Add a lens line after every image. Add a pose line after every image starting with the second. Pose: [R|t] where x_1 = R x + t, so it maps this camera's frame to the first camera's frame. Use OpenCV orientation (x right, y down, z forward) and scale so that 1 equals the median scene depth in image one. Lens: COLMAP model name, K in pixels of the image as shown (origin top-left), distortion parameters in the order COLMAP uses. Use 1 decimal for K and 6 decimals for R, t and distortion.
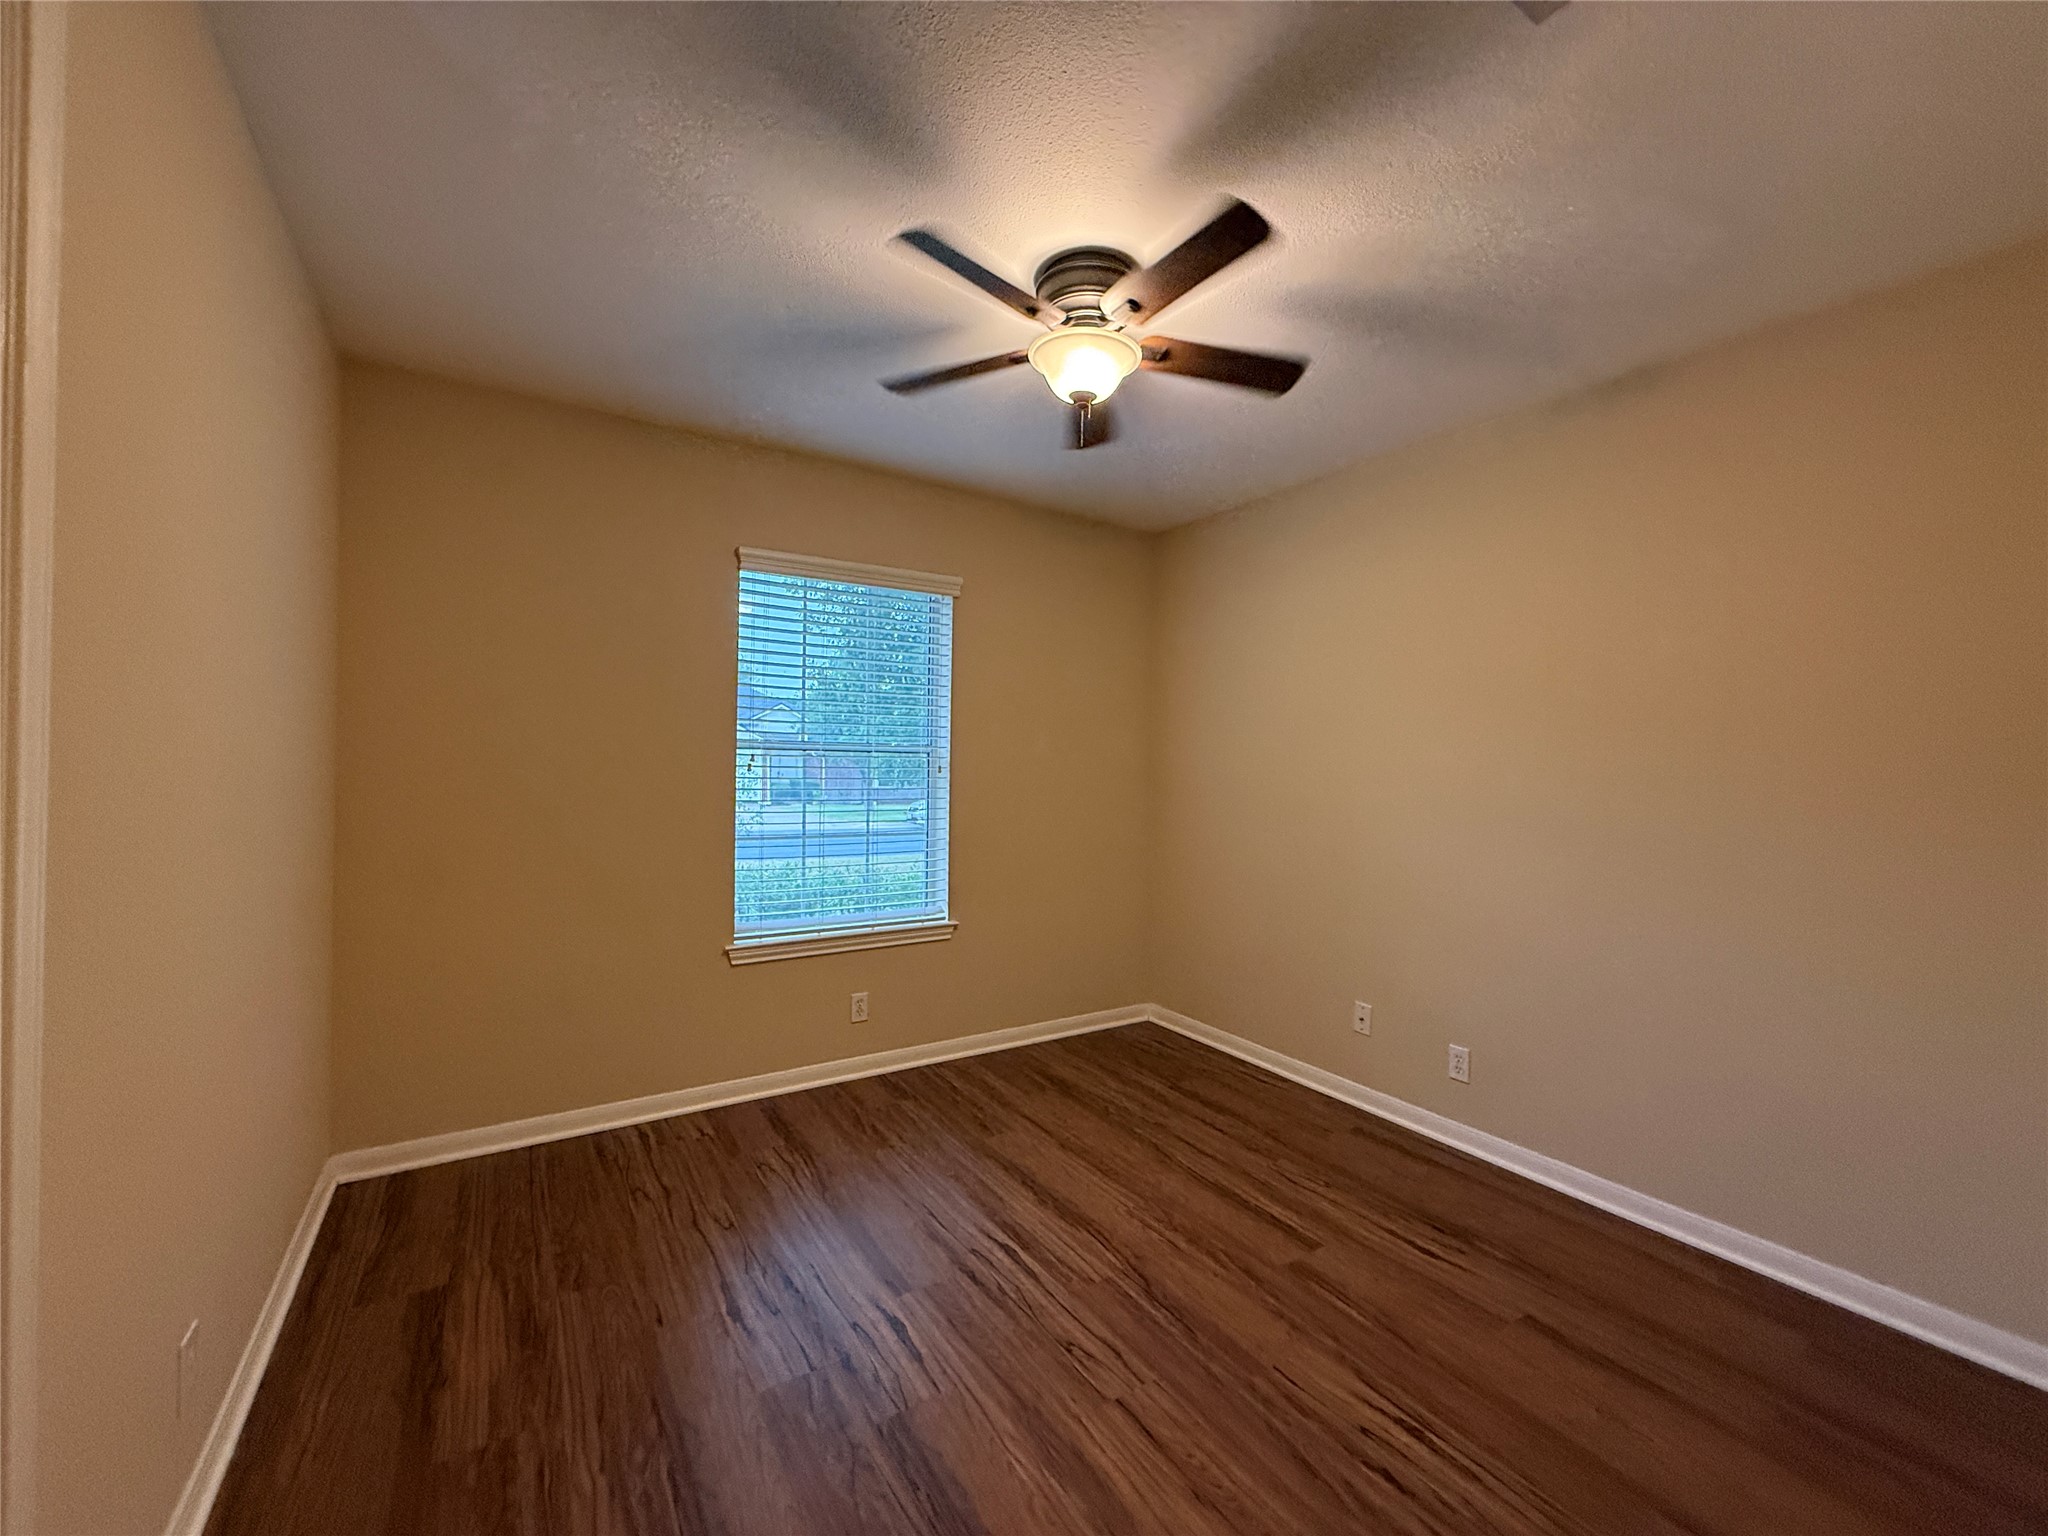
lens RADIAL K [[815.8, 0, 1018.2], [0, 815.8, 766.6], [0, 0, 1]] dist [0.001261, 0.000518]
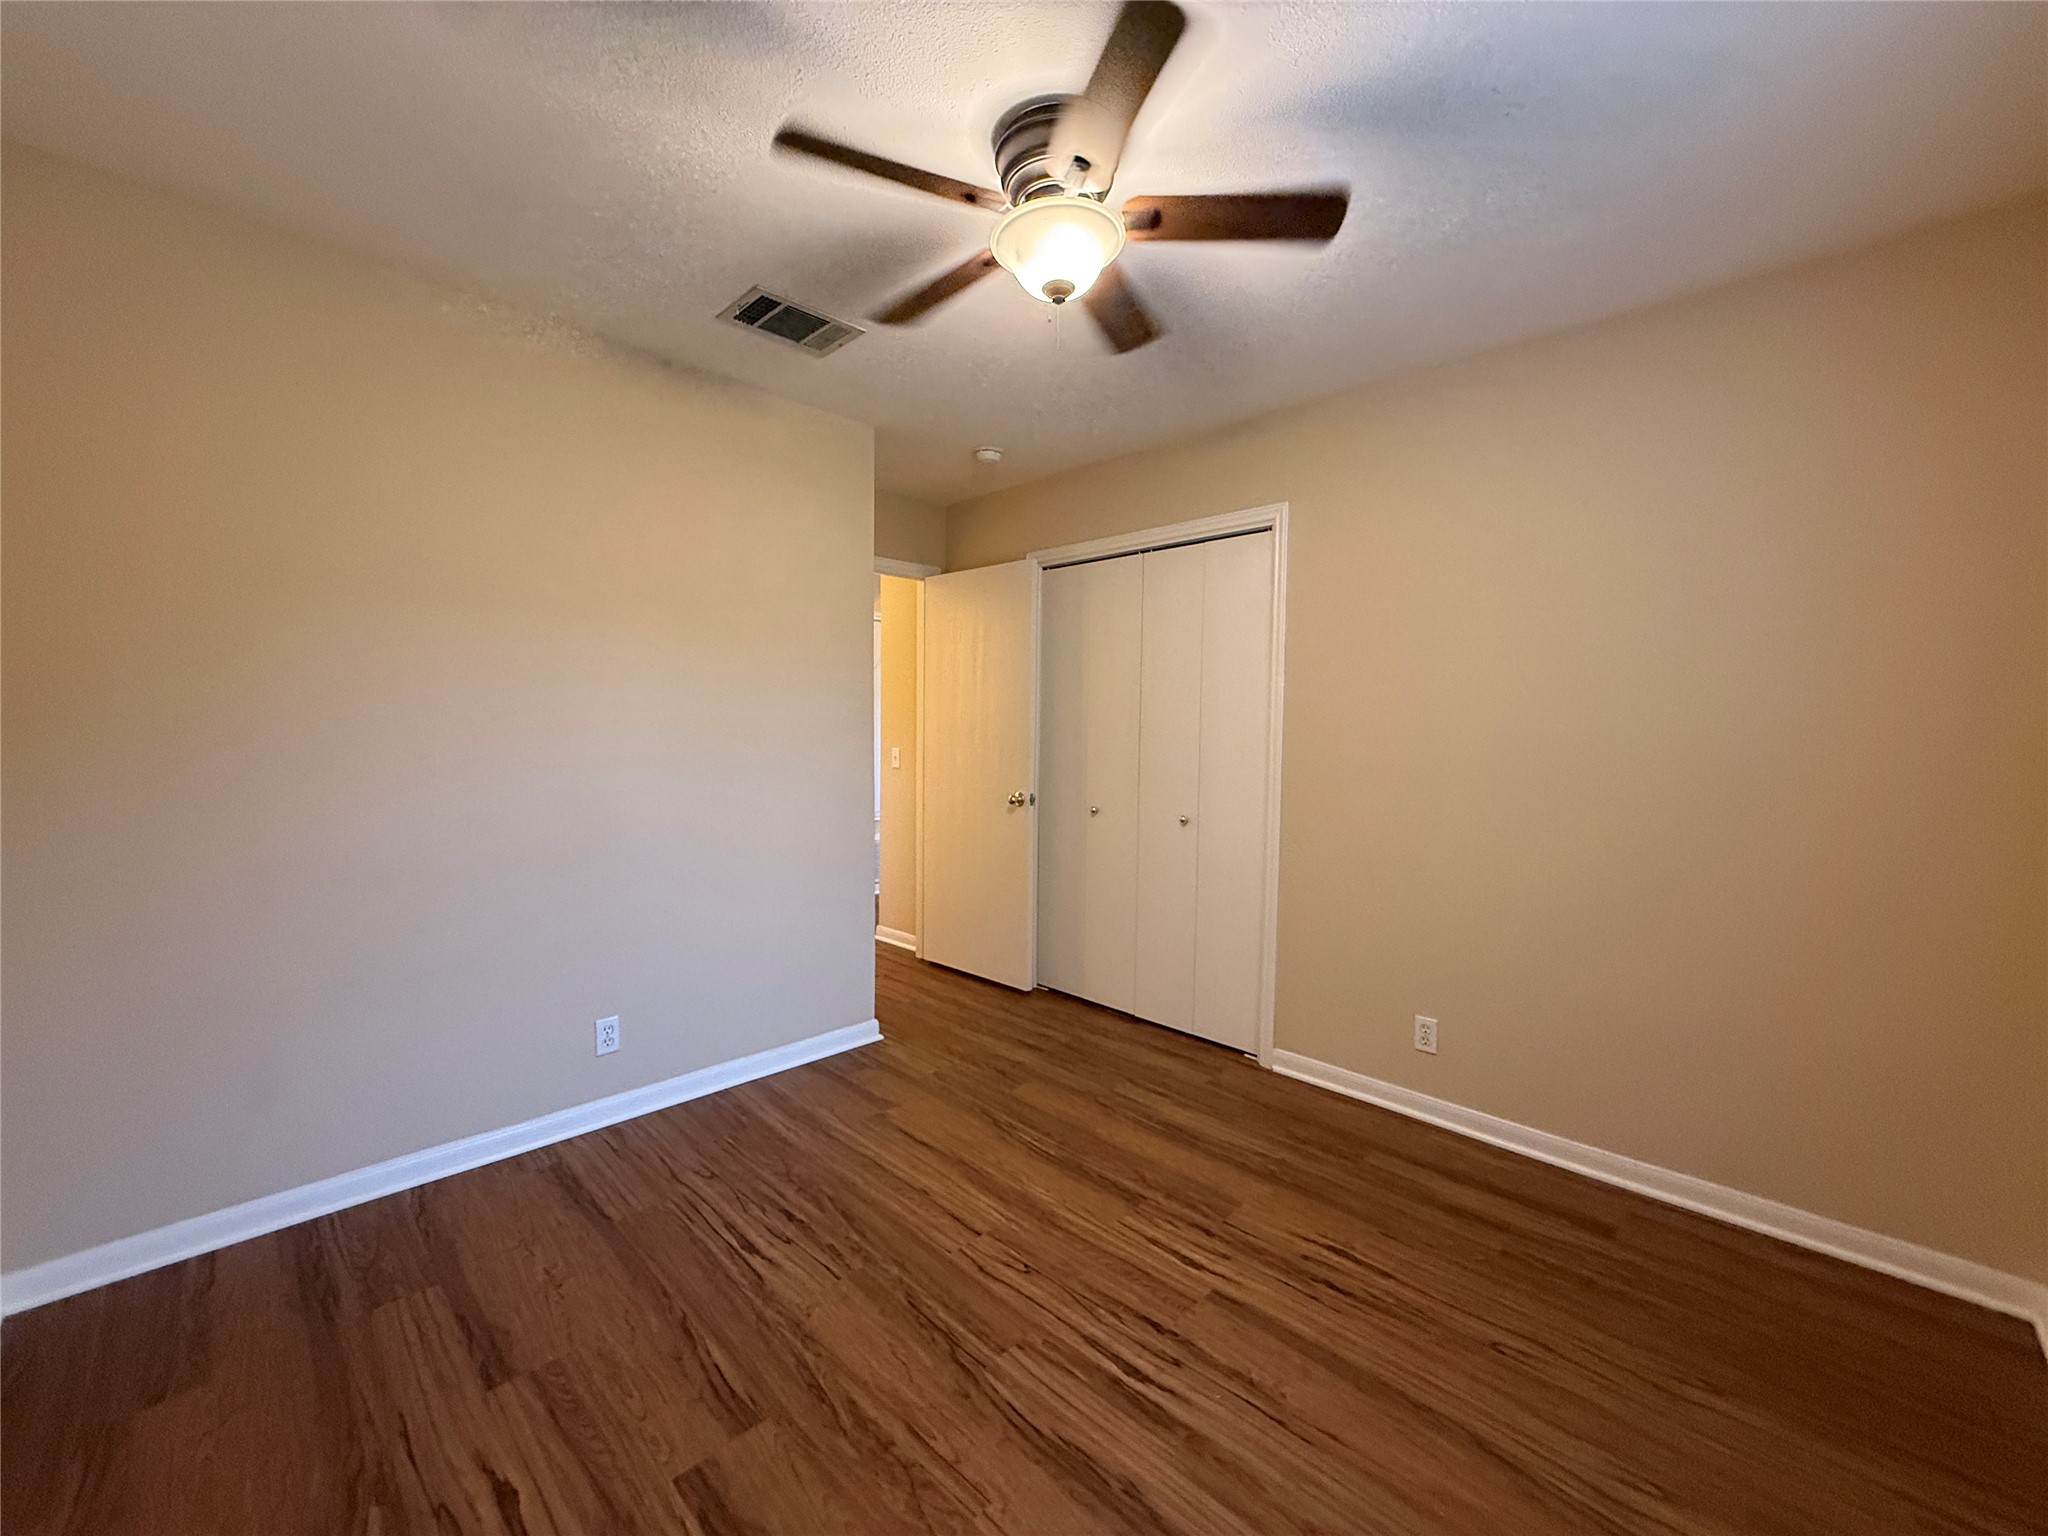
lens RADIAL K [[815.8, 0, 1018.2], [0, 815.8, 766.6], [0, 0, 1]] dist [0.001261, 0.000518]
pose [[-0.975587, -0.018665, -0.218818, 0.307728], [-0.030100, 0.998343, 0.049040, -0.002329], [0.217540, 0.054430, -0.974532, 1.918736]]
